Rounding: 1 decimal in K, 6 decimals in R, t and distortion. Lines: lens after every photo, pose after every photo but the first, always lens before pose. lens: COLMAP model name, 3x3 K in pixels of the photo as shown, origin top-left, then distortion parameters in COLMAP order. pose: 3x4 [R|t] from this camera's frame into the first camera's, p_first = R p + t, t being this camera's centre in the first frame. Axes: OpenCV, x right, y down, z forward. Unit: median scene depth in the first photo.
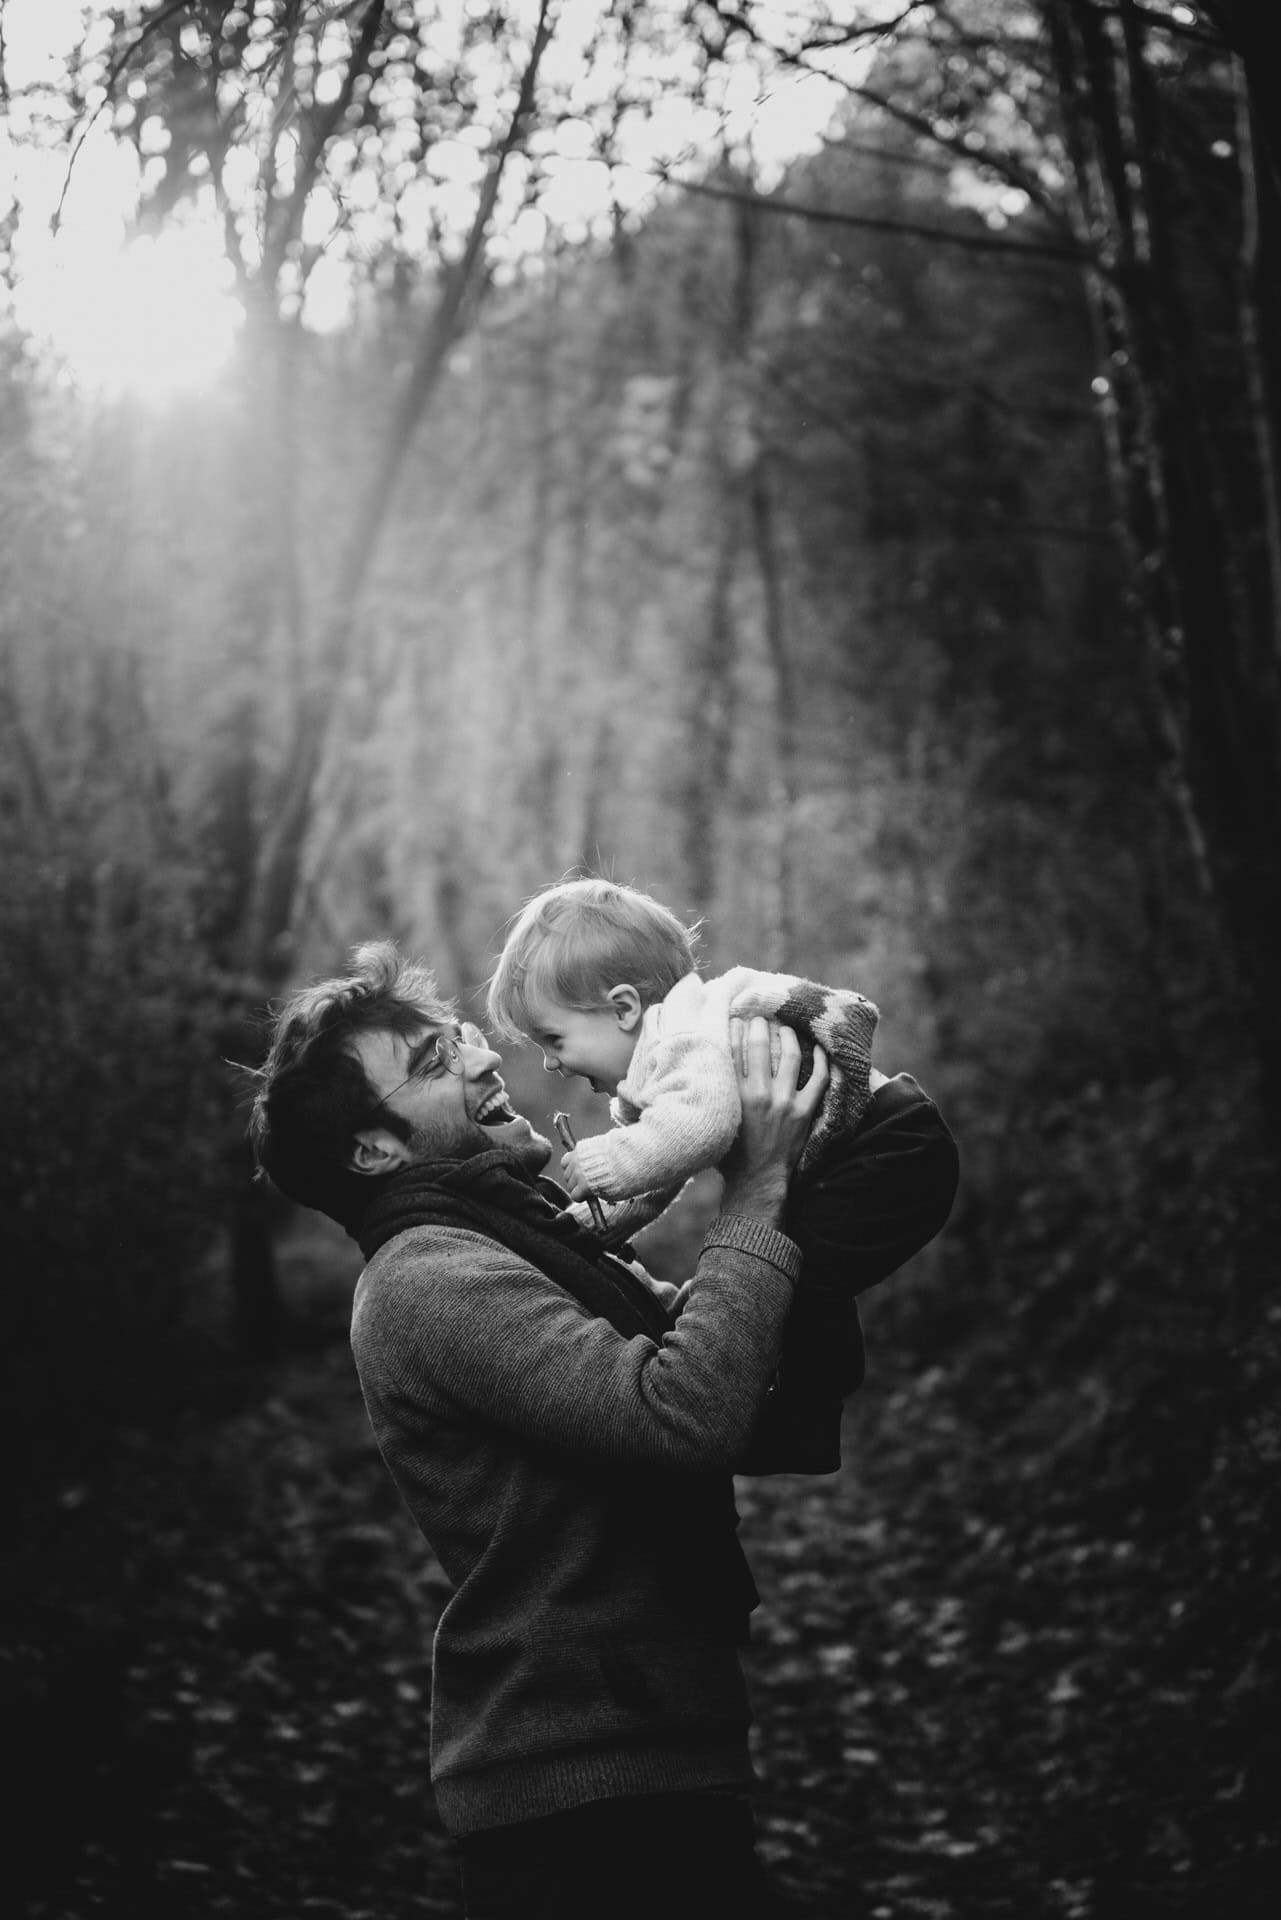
lens RADIAL K [[3671.5, 0, 651.7], [0, 3671.5, 992.2], [0, 0, 1]] dist [0.103936, 0.241505]
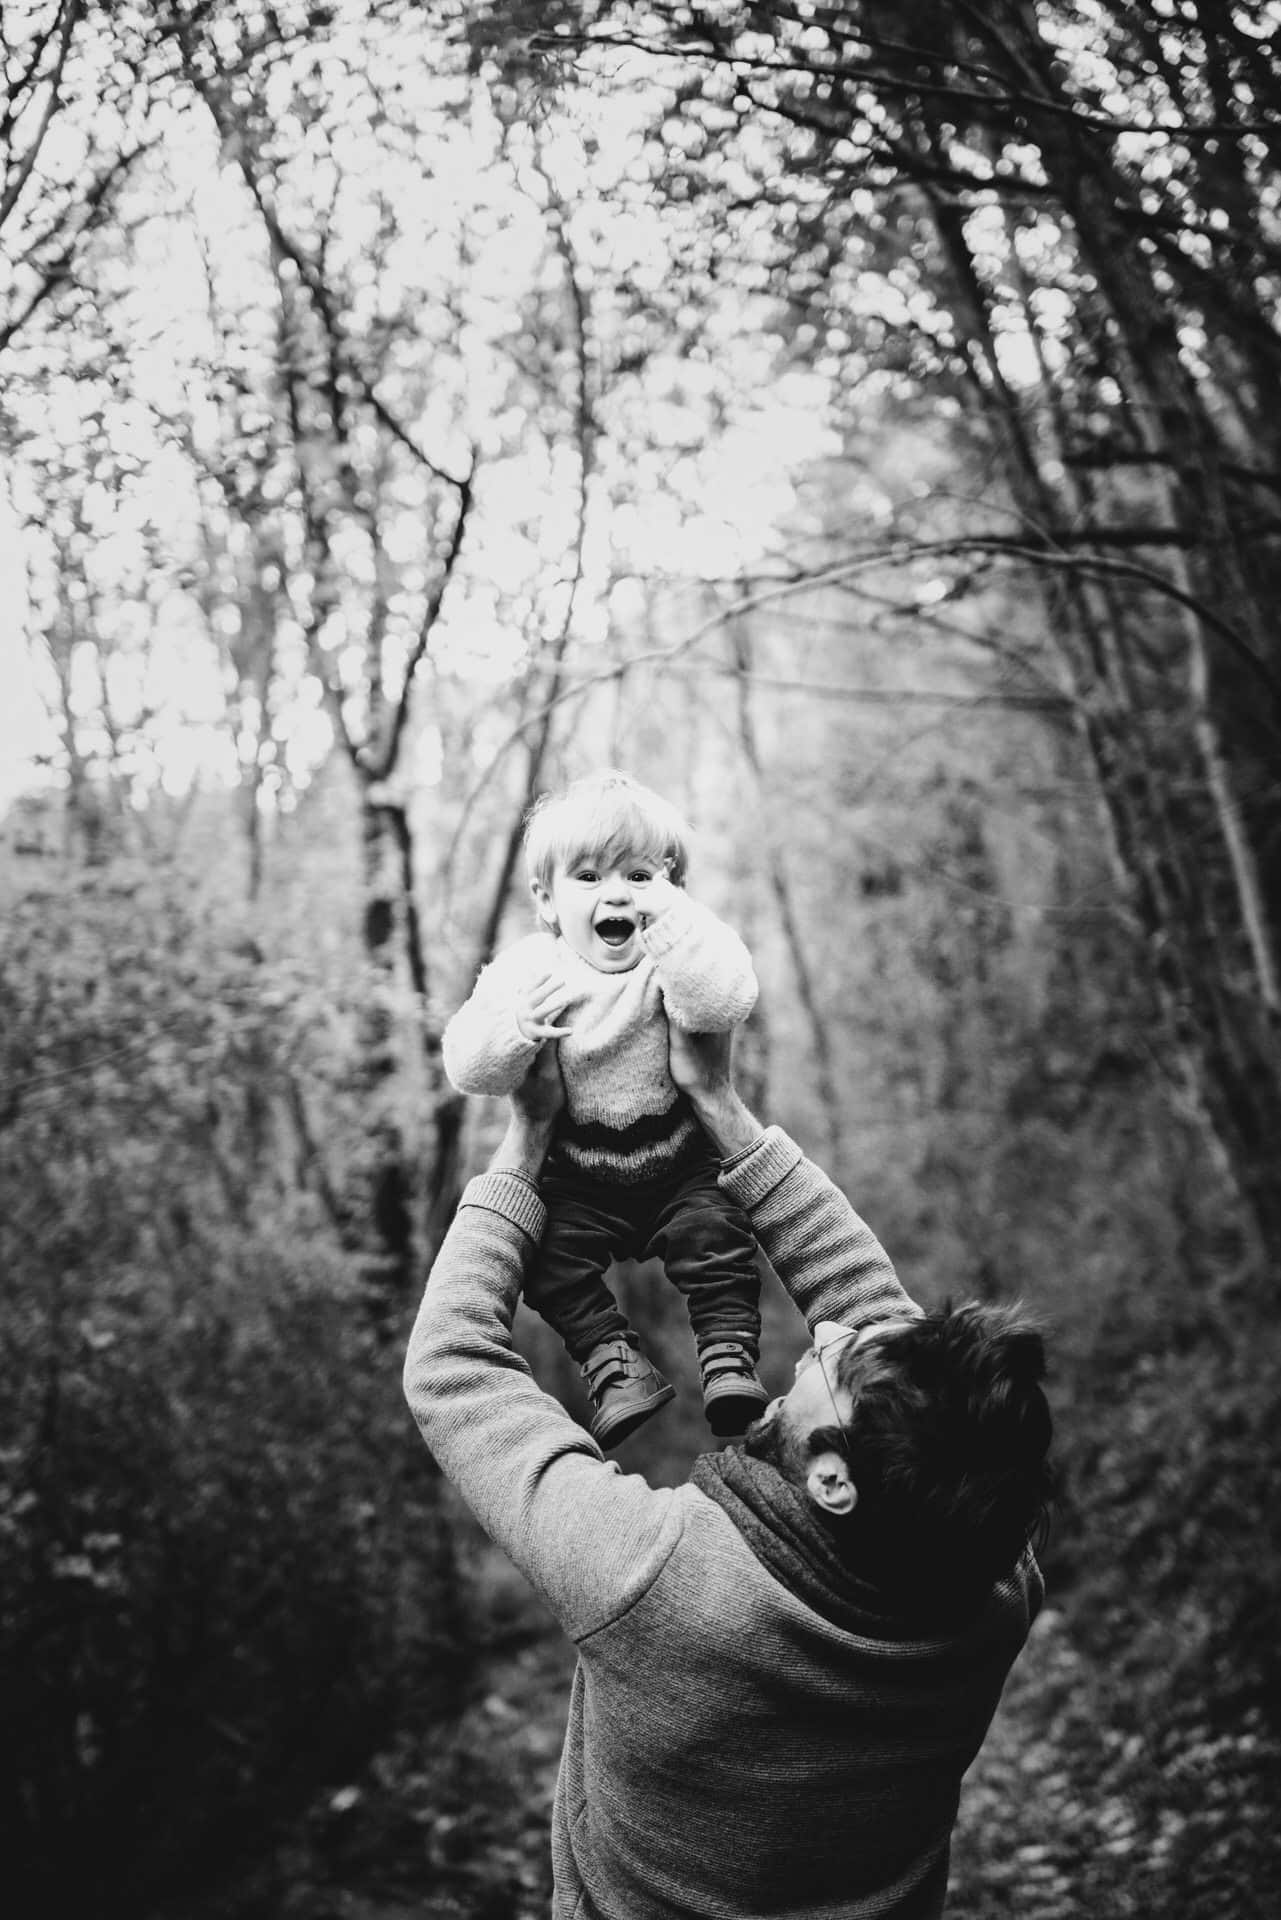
lens RADIAL K [[3315.8, 0, 640.5], [0, 3315.8, 960.0], [0, 0, 1]] dist [0.156614, 0.003229]
pose [[0.994136, -0.108138, -0.000815, -0.031461], [0.107492, 0.988964, -0.101956, -0.010636], [0.011831, 0.101270, 0.994789, -0.104606]]
